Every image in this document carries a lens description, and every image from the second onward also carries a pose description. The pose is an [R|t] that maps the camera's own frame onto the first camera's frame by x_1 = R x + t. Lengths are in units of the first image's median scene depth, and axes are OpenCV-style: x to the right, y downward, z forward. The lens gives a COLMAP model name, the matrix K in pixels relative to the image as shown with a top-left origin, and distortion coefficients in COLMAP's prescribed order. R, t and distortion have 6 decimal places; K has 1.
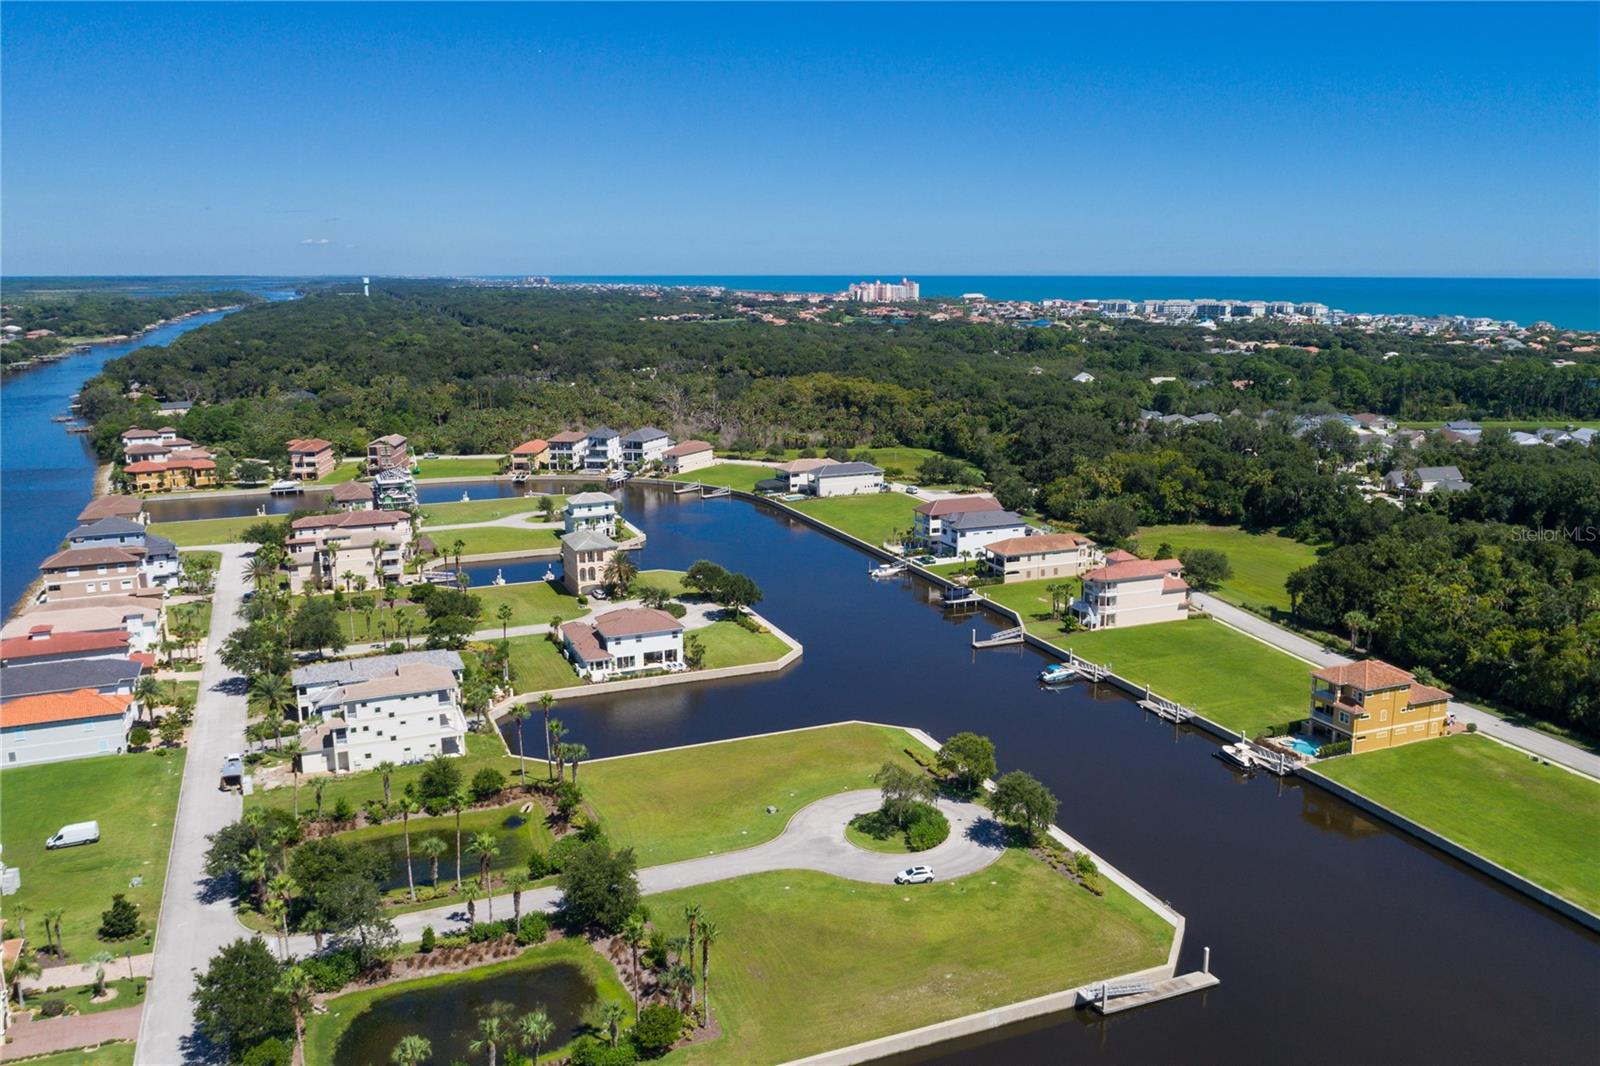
lens RADIAL K [[1268.0, 0, 832.0], [0, 1268.0, 533.0], [0, 0, 1]] dist [-0.005700, 0.002614]
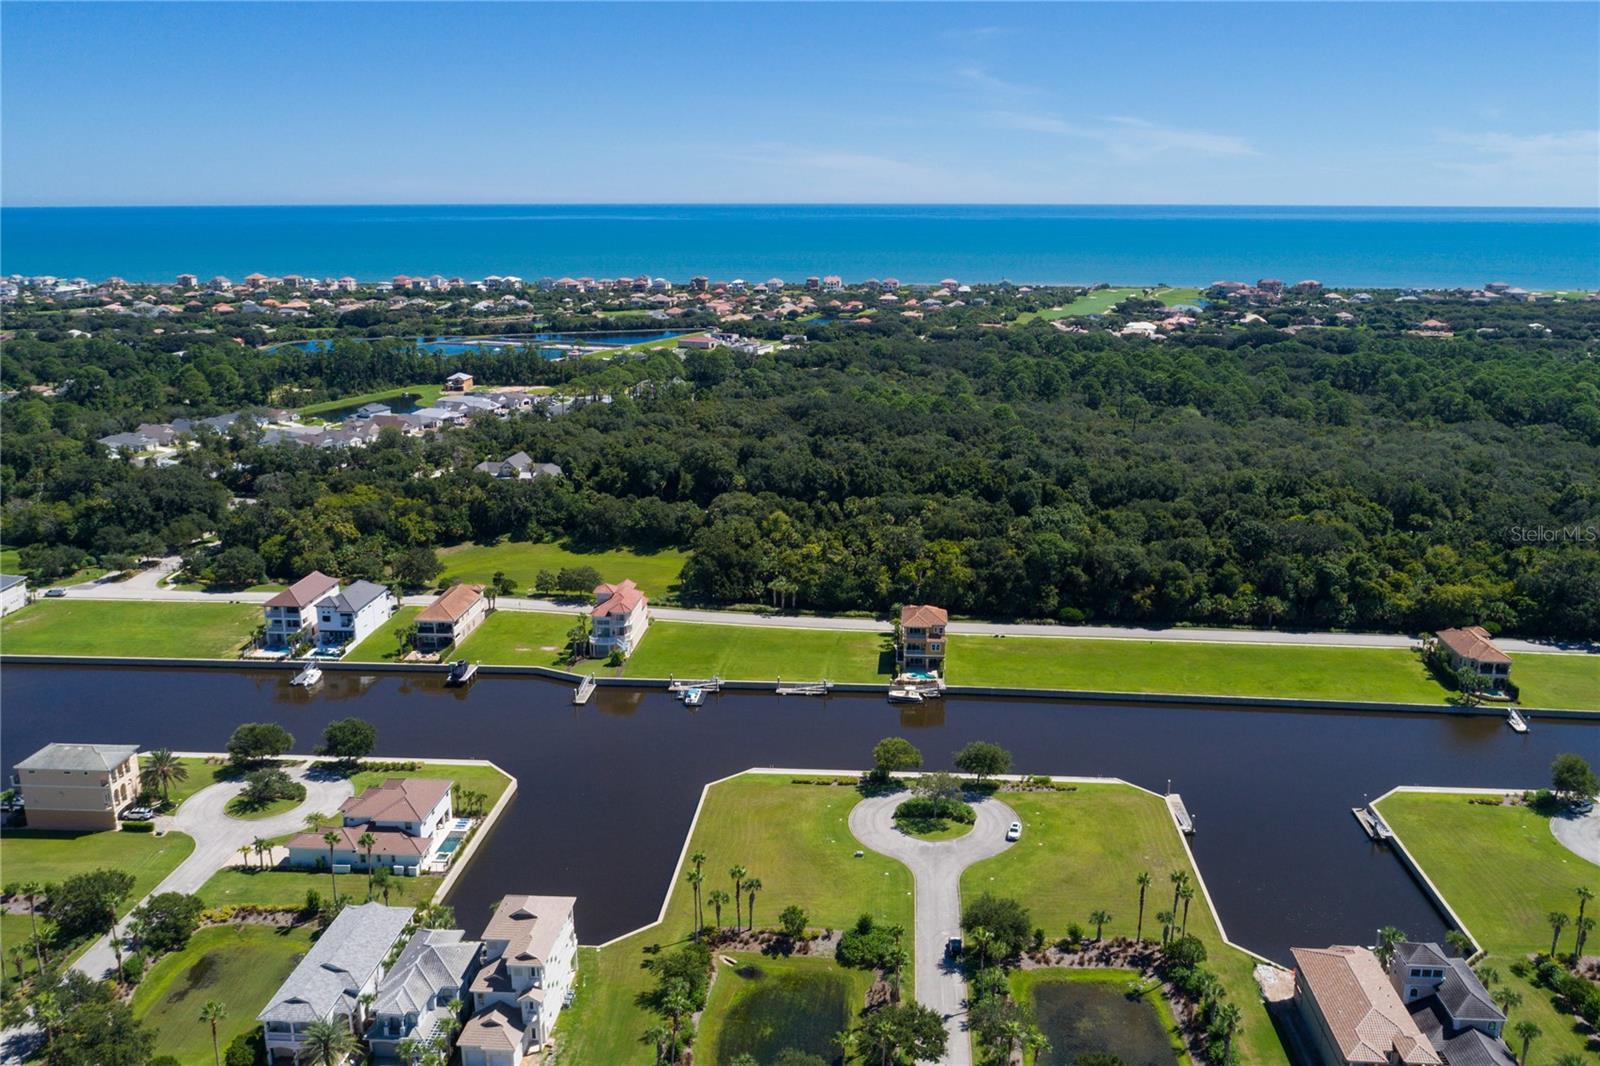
lens RADIAL K [[1316.1, 0, 787.6], [0, 1316.1, 535.4], [0, 0, 1]] dist [-0.012685, 0.005552]
pose [[0.481293, -0.224956, 0.847202, -0.633742], [0.187548, 0.970554, 0.151164, -0.163792], [-0.856261, 0.086137, 0.509311, 0.235590]]
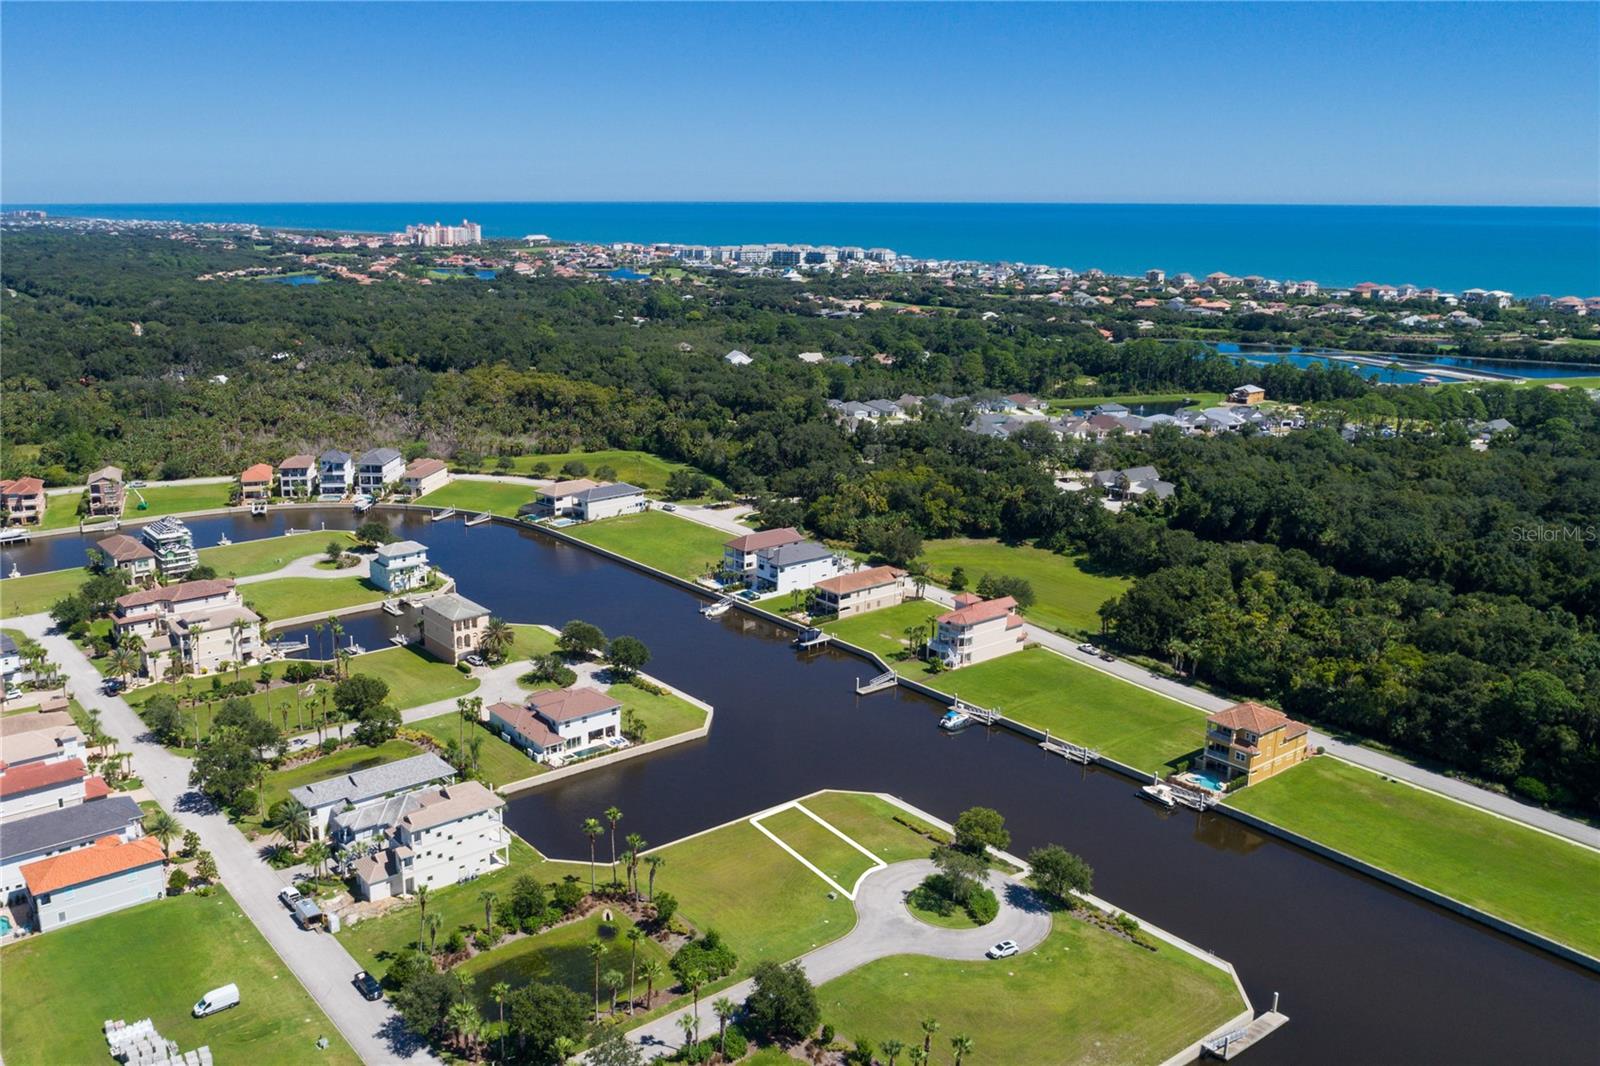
lens RADIAL K [[1296.9, 0, 647.5], [0, 1296.9, 532.5], [0, 0, 1]] dist [-0.002590, 0.000119]
pose [[0.978424, -0.054180, 0.199376, -0.250700], [0.045009, 0.997722, 0.050249, -0.101174], [-0.201644, -0.040191, 0.978634, -0.051563]]
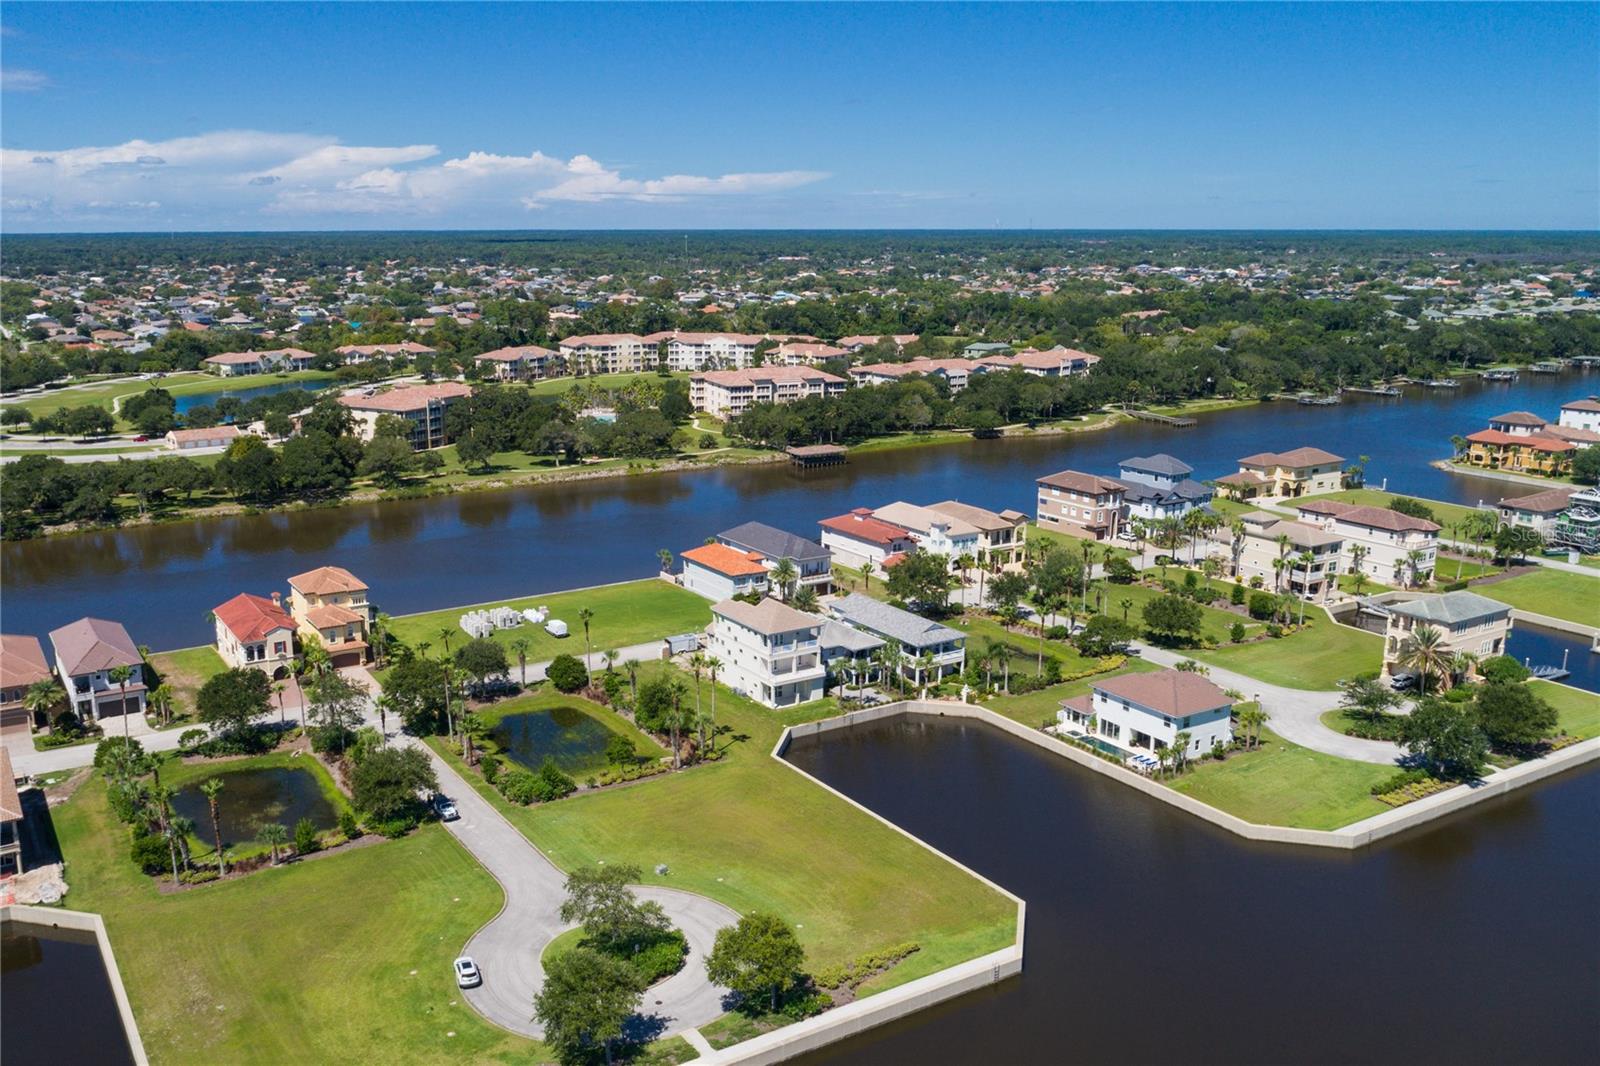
lens RADIAL K [[1353.0, 0, 749.6], [0, 1353.0, 531.9], [0, 0, 1]] dist [-0.002796, 0.003952]
pose [[0.166285, 0.224212, -0.960249, 0.433006], [-0.205080, 0.960377, 0.188728, -0.092926], [0.964516, 0.165546, 0.205678, 0.500808]]
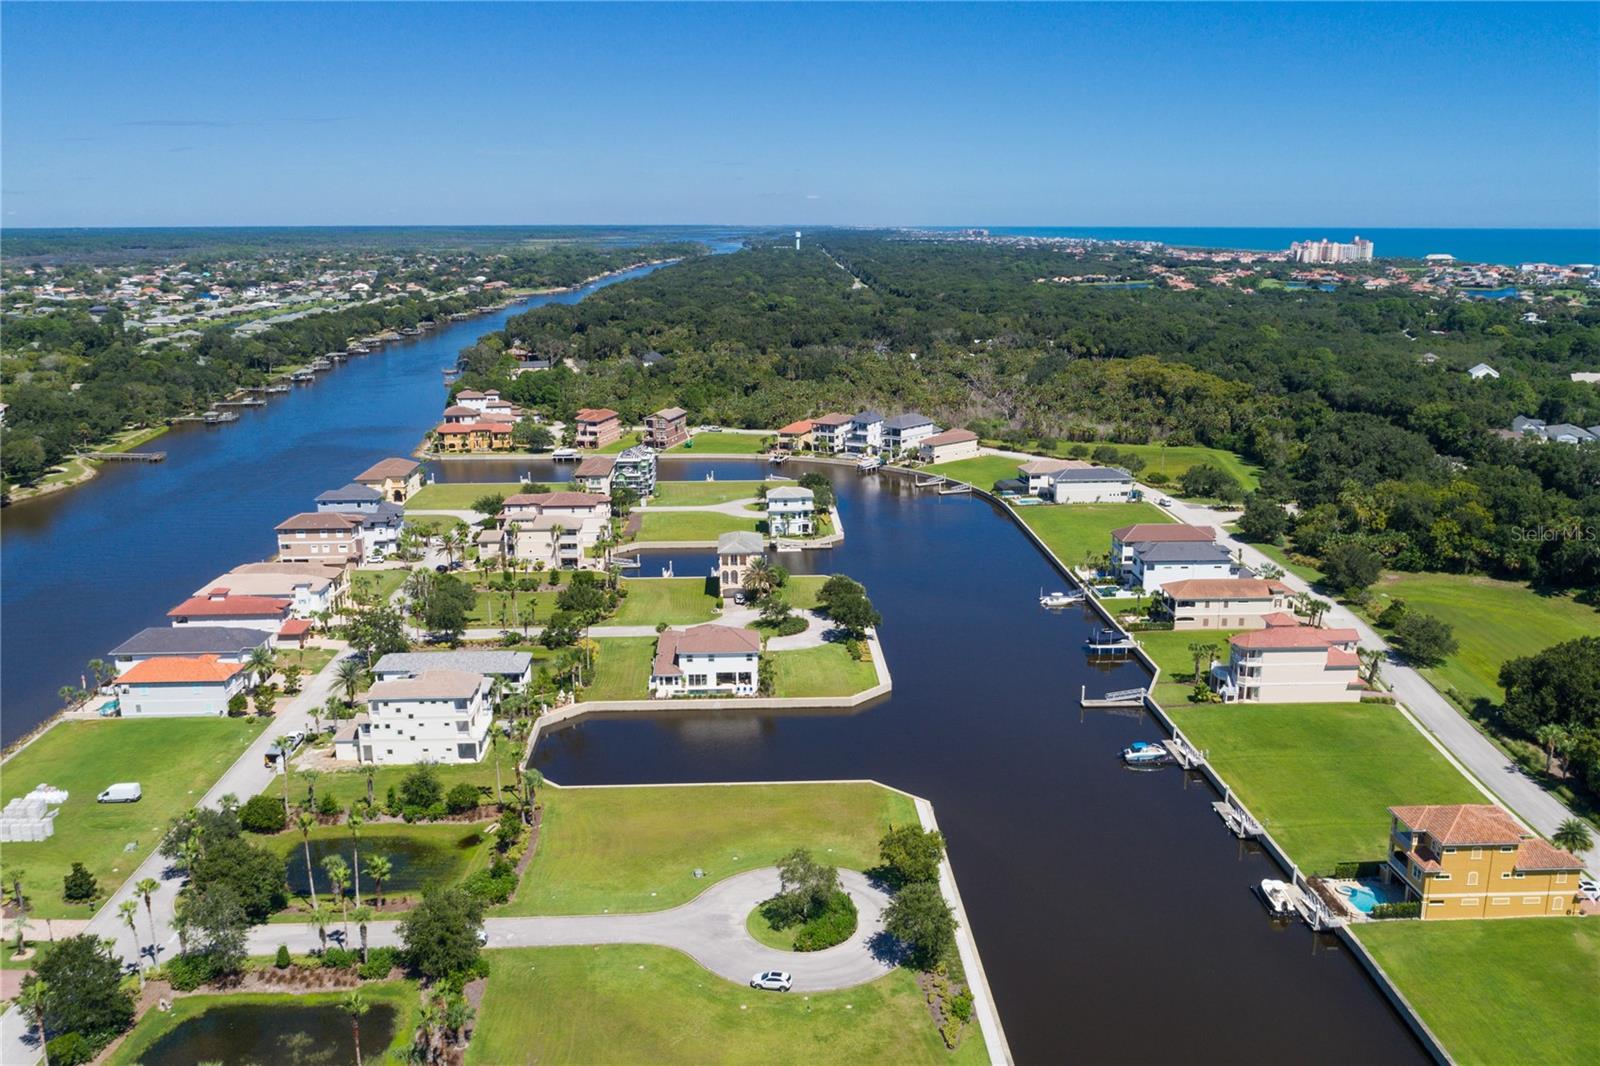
lens RADIAL K [[1285.9, 0, 800.0], [0, 1285.9, 533.0], [0, 0, 1]] dist [-0.005361, 0.003271]
pose [[0.937558, 0.083273, -0.337715, 0.196097], [-0.072252, 0.996366, 0.045097, -0.051491], [0.340243, -0.017880, 0.940168, 0.070085]]
